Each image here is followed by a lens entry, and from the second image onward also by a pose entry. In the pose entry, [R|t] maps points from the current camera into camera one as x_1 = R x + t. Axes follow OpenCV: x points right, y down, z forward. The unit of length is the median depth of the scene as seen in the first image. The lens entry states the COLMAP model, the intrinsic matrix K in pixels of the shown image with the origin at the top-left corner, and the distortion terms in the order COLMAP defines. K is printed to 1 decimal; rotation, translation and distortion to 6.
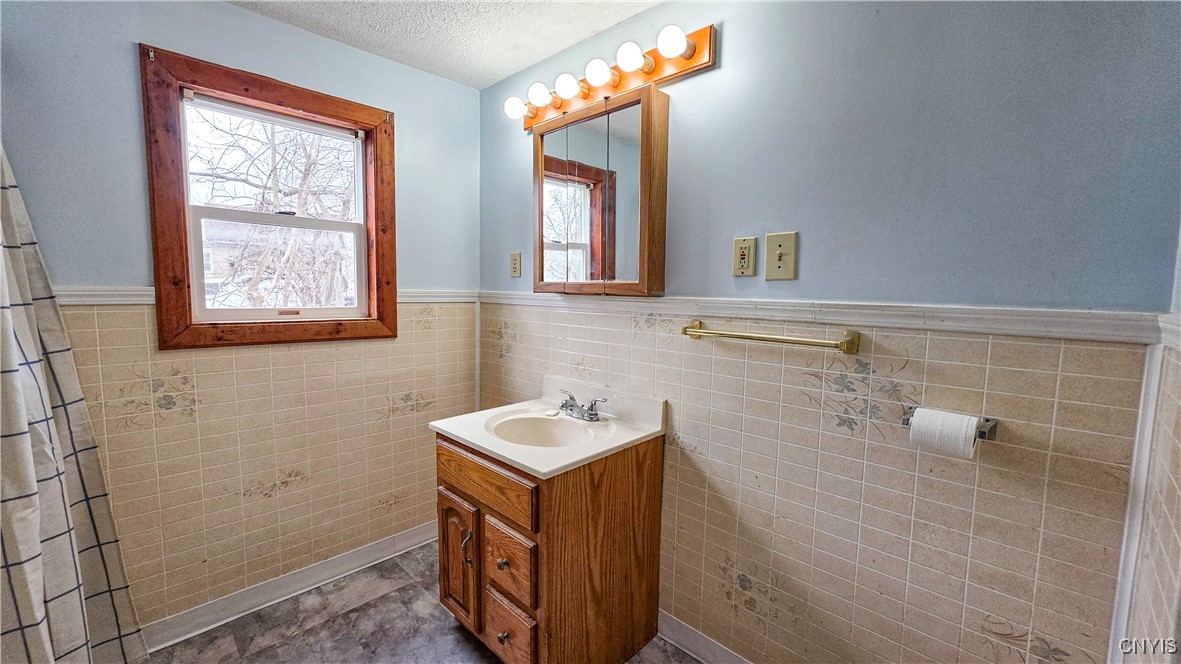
lens RADIAL K [[469.0, 0, 587.8], [0, 469.0, 333.8], [0, 0, 1]] dist [0.000927, -0.000249]
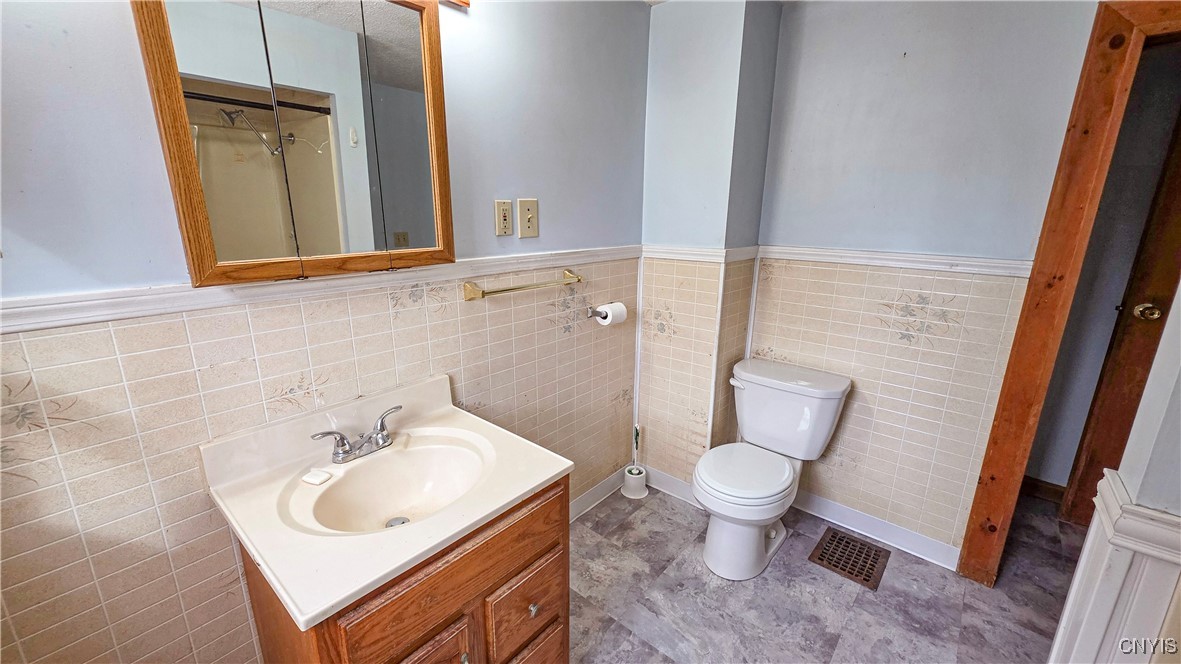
lens RADIAL K [[469.0, 0, 587.8], [0, 469.0, 333.8], [0, 0, 1]] dist [0.000927, -0.000249]
pose [[-0.058064, -0.268080, 0.961645, -0.439057], [0.094925, 0.957424, 0.272634, -0.097957], [-0.993790, 0.107115, -0.030144, 0.455688]]
